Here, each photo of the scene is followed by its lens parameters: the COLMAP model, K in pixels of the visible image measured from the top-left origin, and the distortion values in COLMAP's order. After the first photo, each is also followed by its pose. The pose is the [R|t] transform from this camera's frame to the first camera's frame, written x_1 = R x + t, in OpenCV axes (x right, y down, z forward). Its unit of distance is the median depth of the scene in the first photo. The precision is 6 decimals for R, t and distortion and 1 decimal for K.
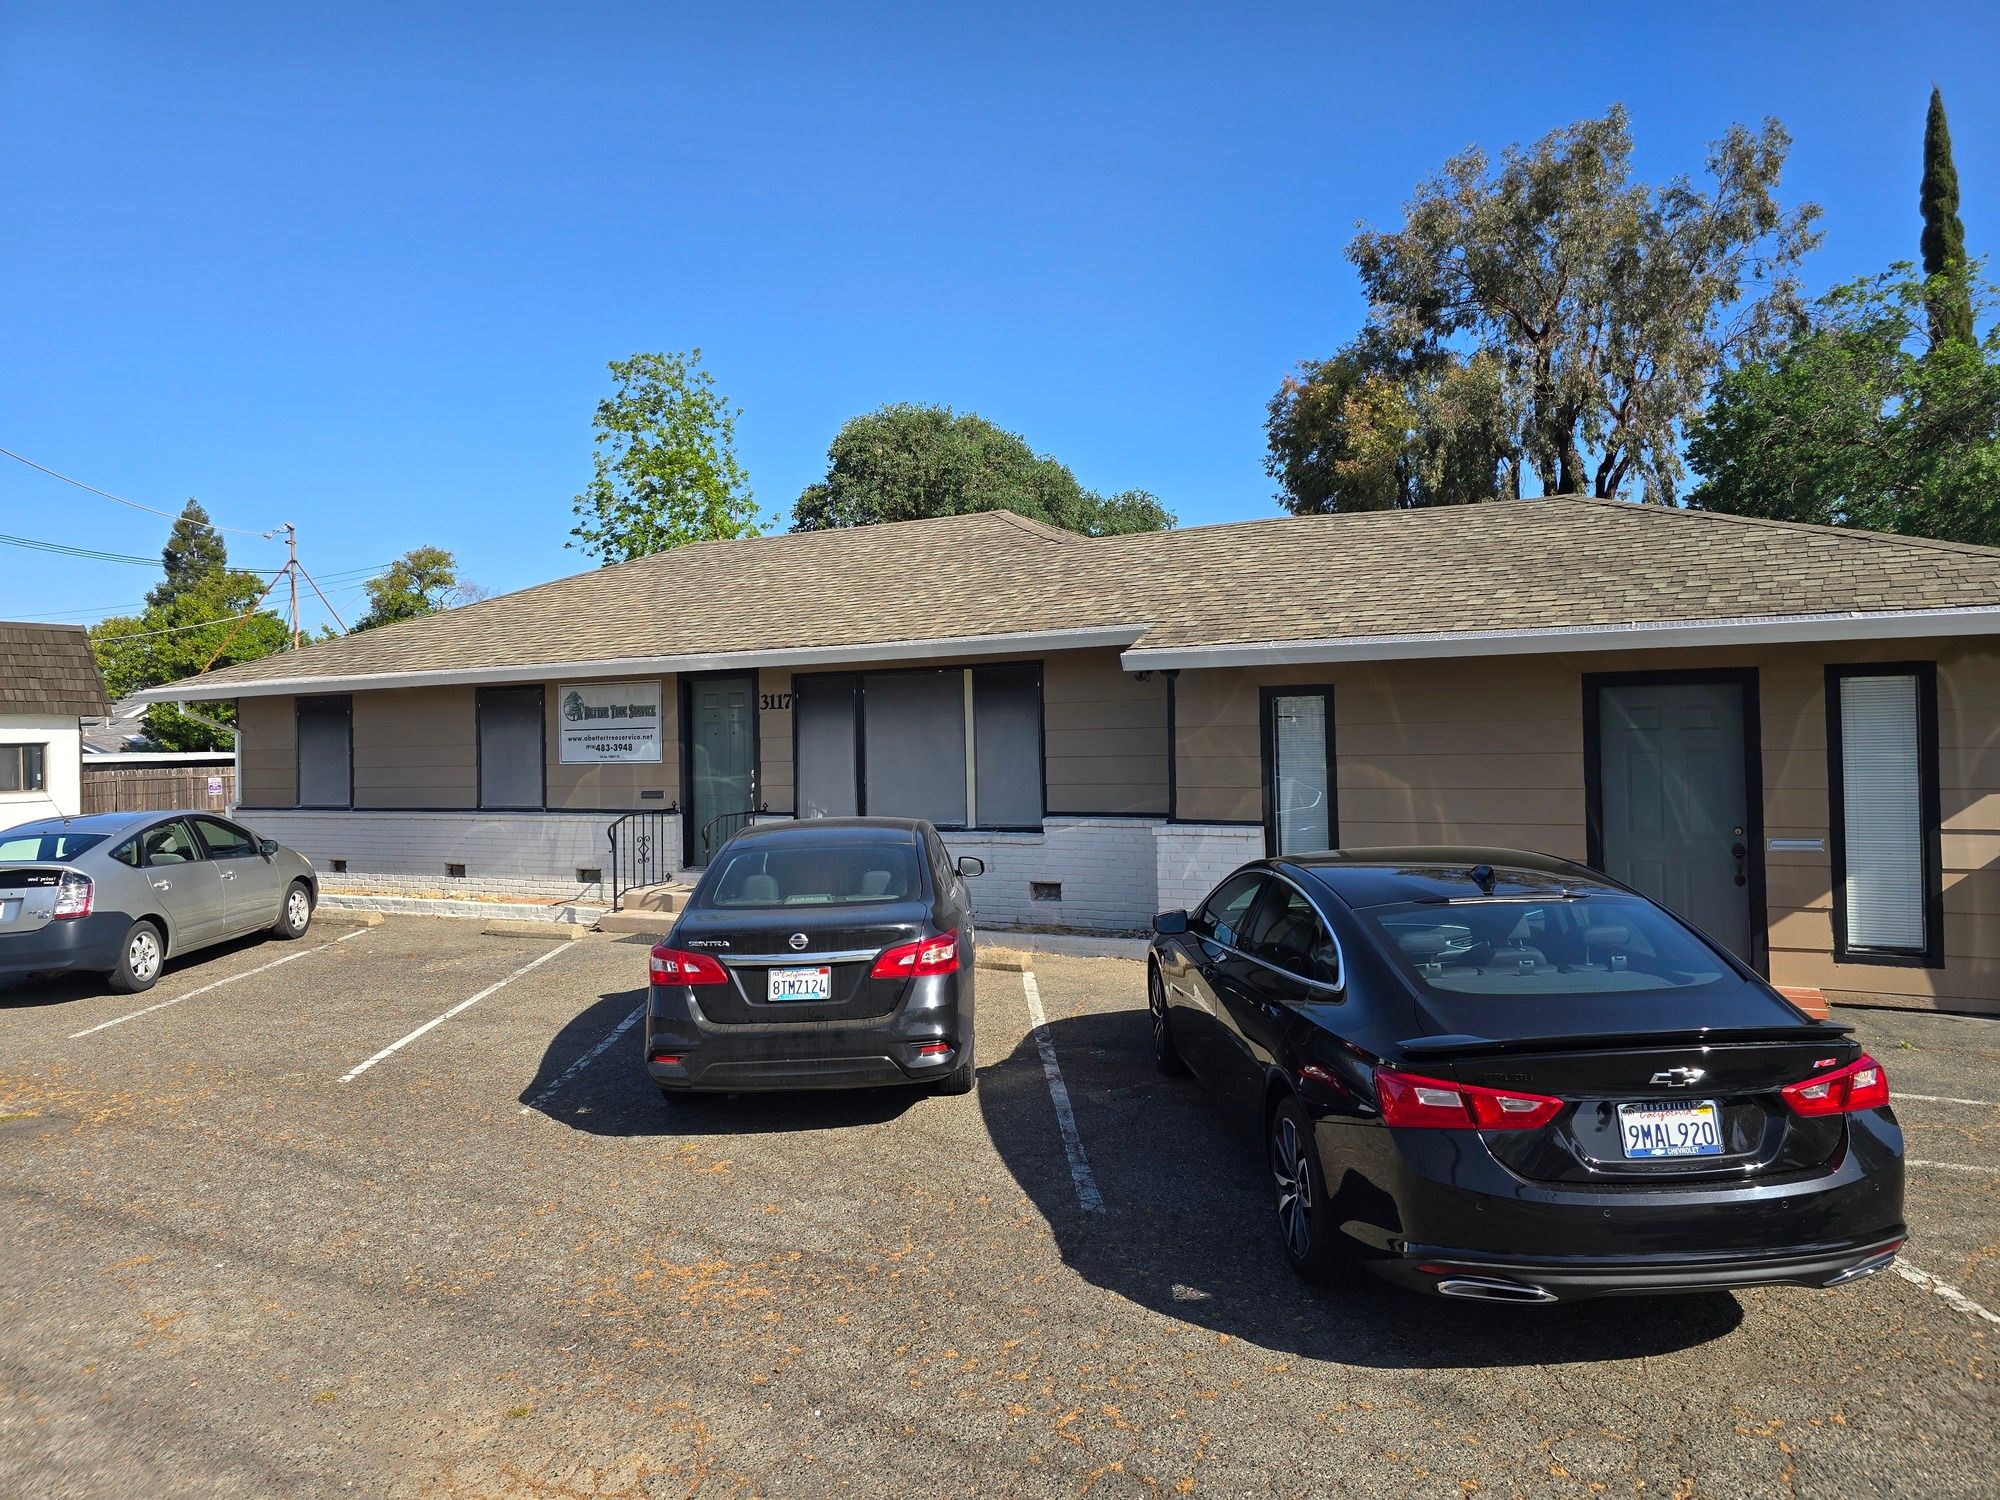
lens RADIAL K [[1336.1, 0, 989.9], [0, 1336.1, 710.5], [0, 0, 1]] dist [0.054442, -0.047624]
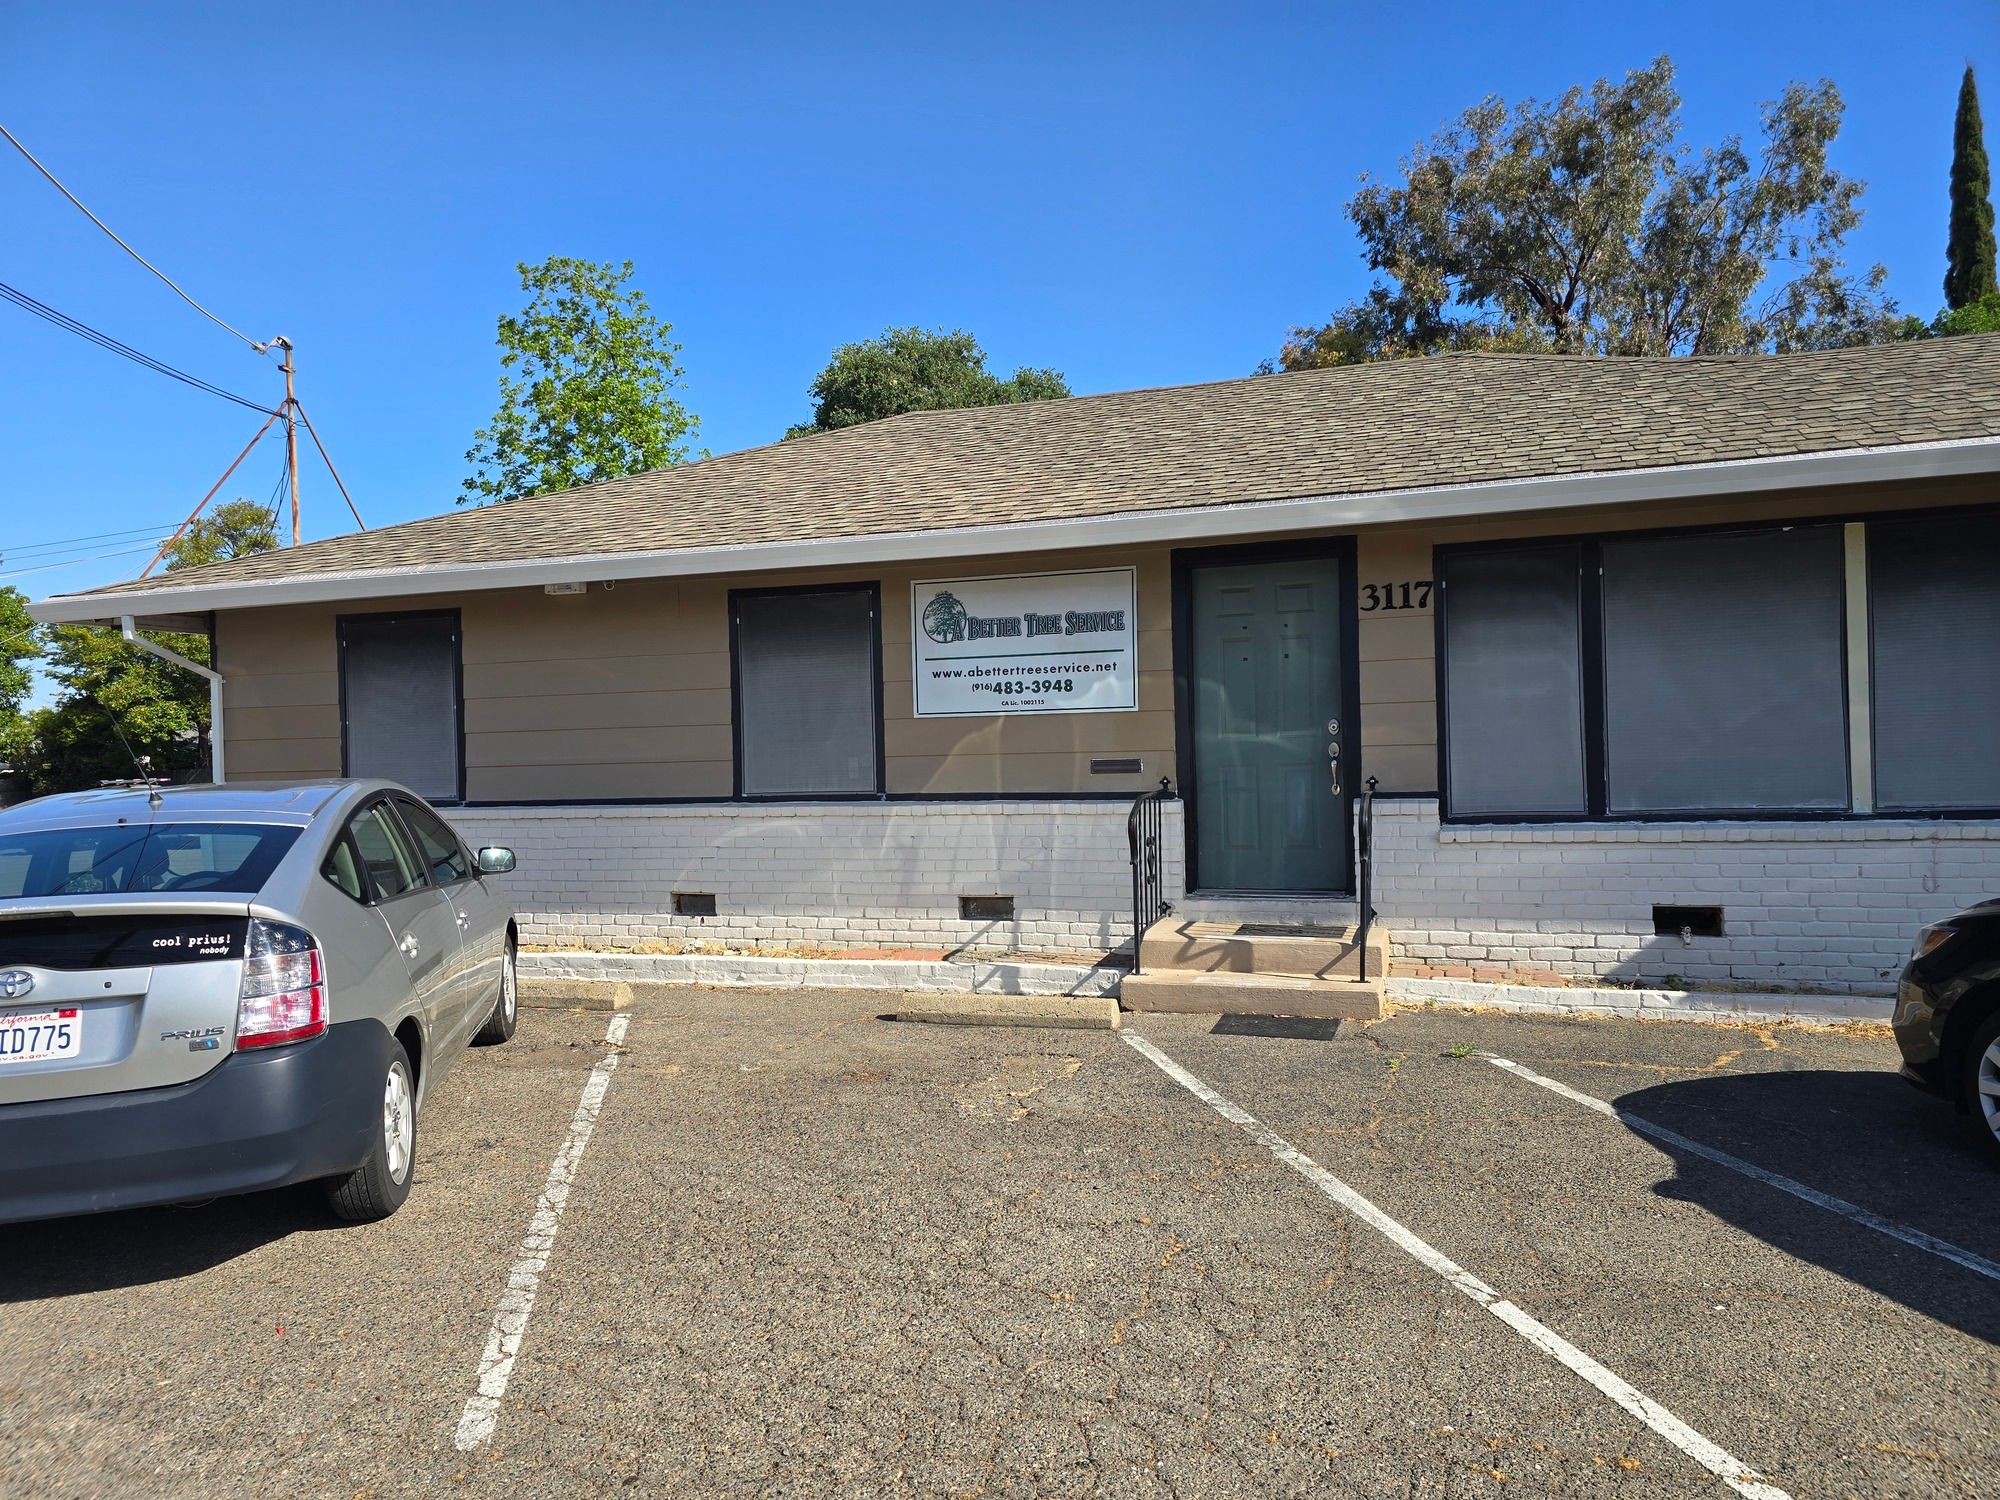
lens RADIAL K [[1336.1, 0, 989.0], [0, 1336.1, 757.2], [0, 0, 1]] dist [0.054442, -0.047624]
pose [[0.984341, 0.000766, 0.176271, -0.390724], [-0.003310, 0.999895, 0.014137, 0.048907], [-0.176241, -0.014499, 0.984240, 0.427962]]
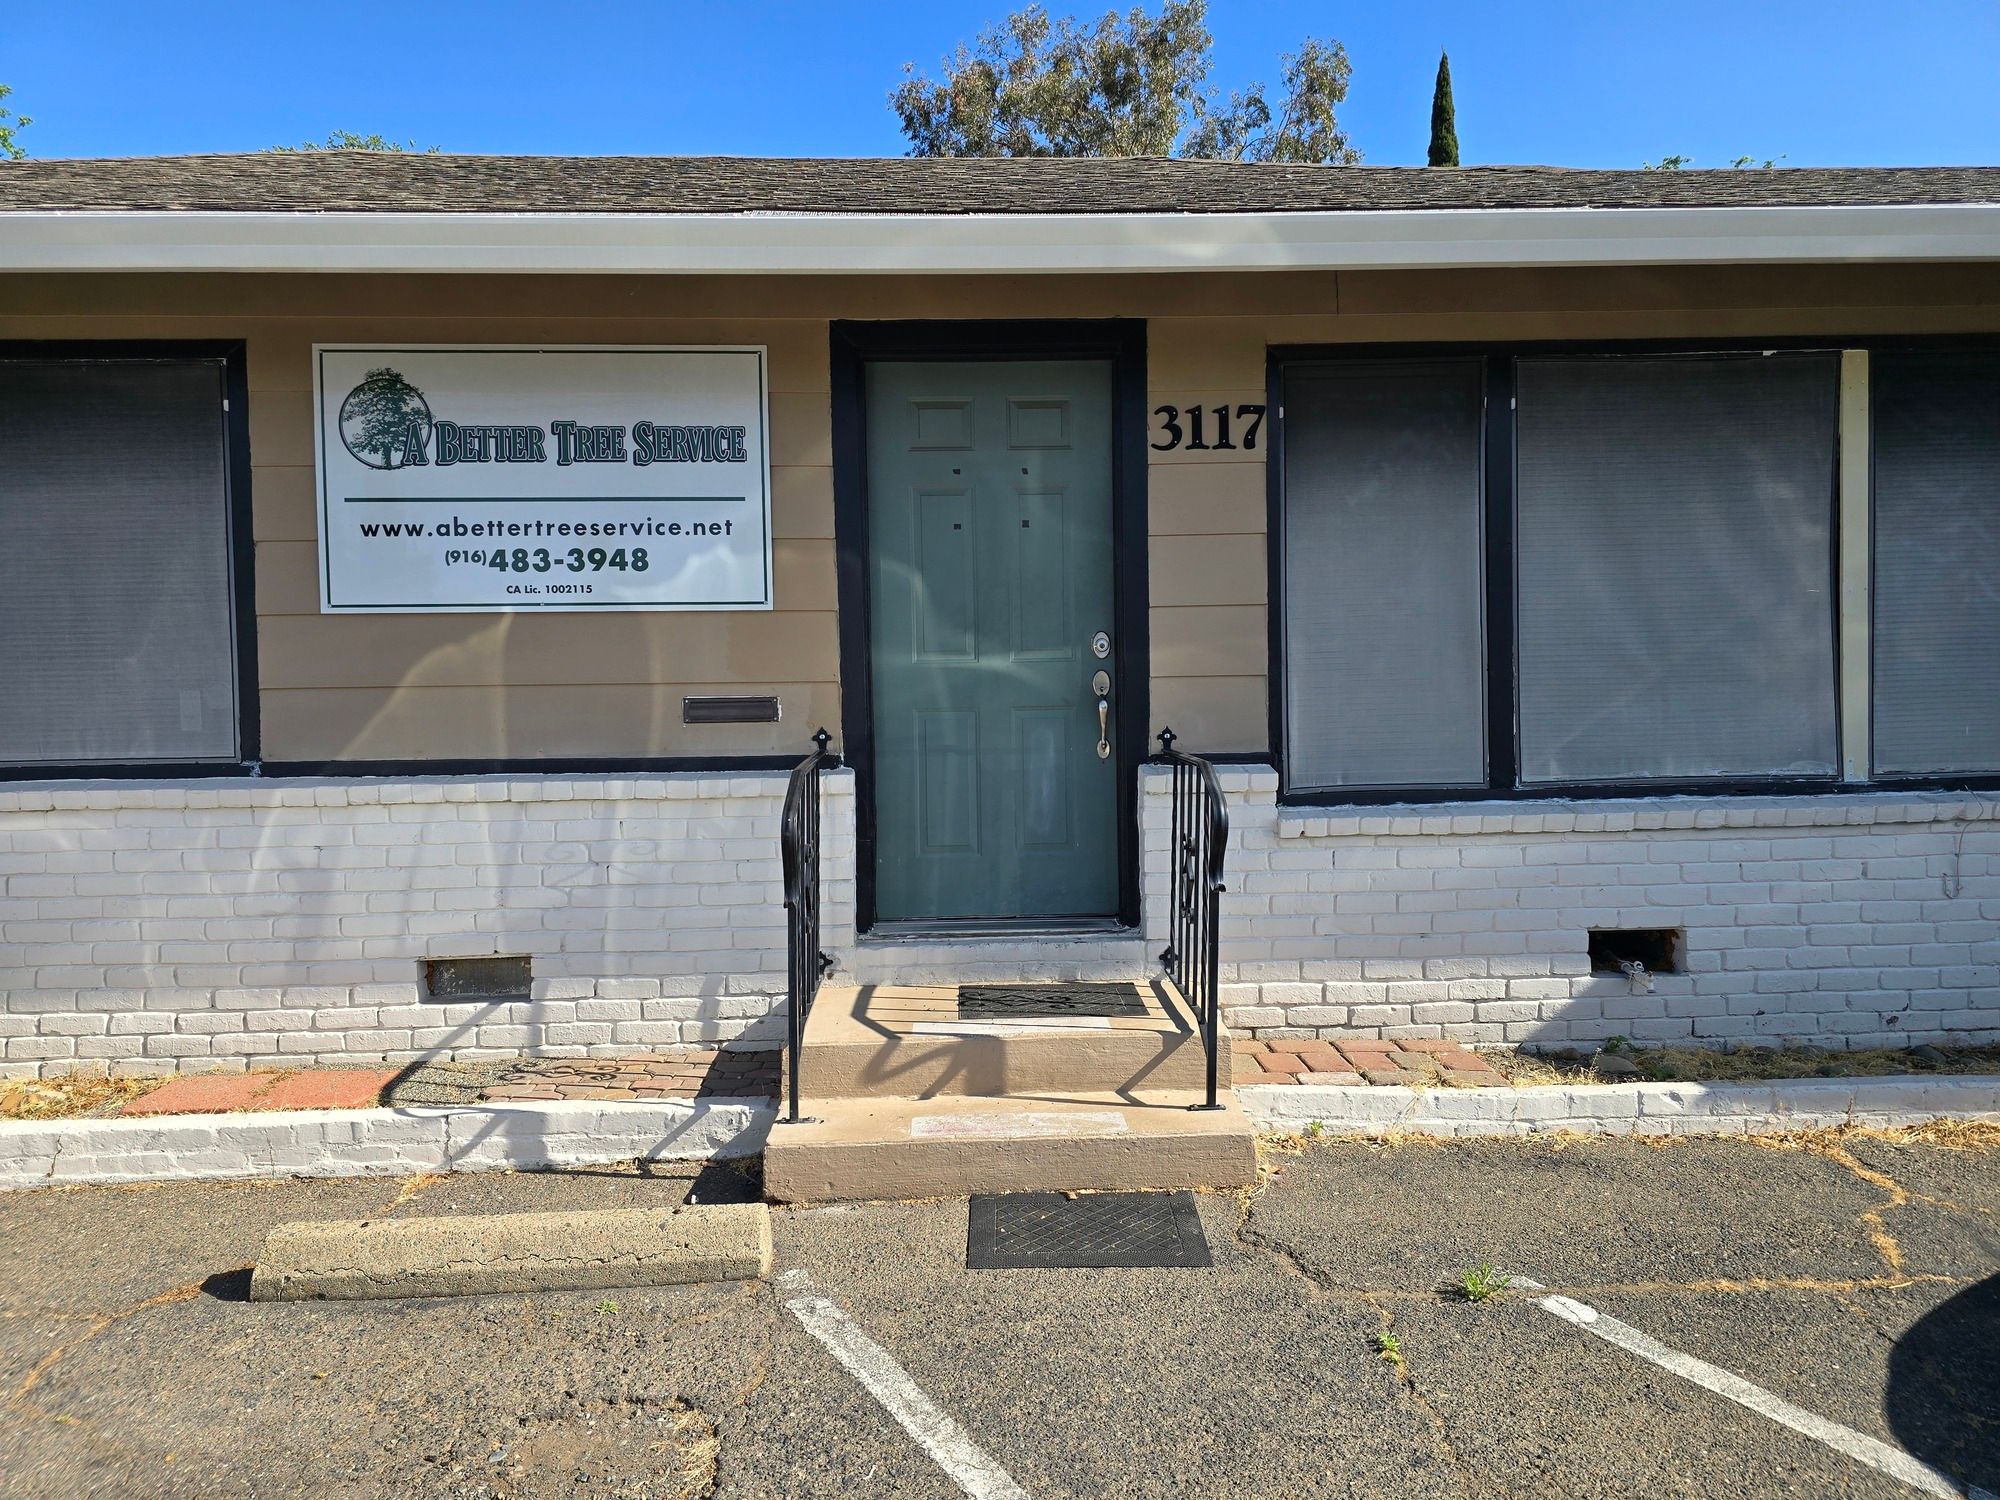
lens RADIAL K [[1336.1, 0, 995.2], [0, 1336.1, 720.7], [0, 0, 1]] dist [0.054442, -0.047624]
pose [[0.857801, -0.006613, 0.513939, -0.346693], [-0.014332, 0.999221, 0.036779, 0.050674], [-0.513781, -0.038915, 0.857038, 0.669539]]
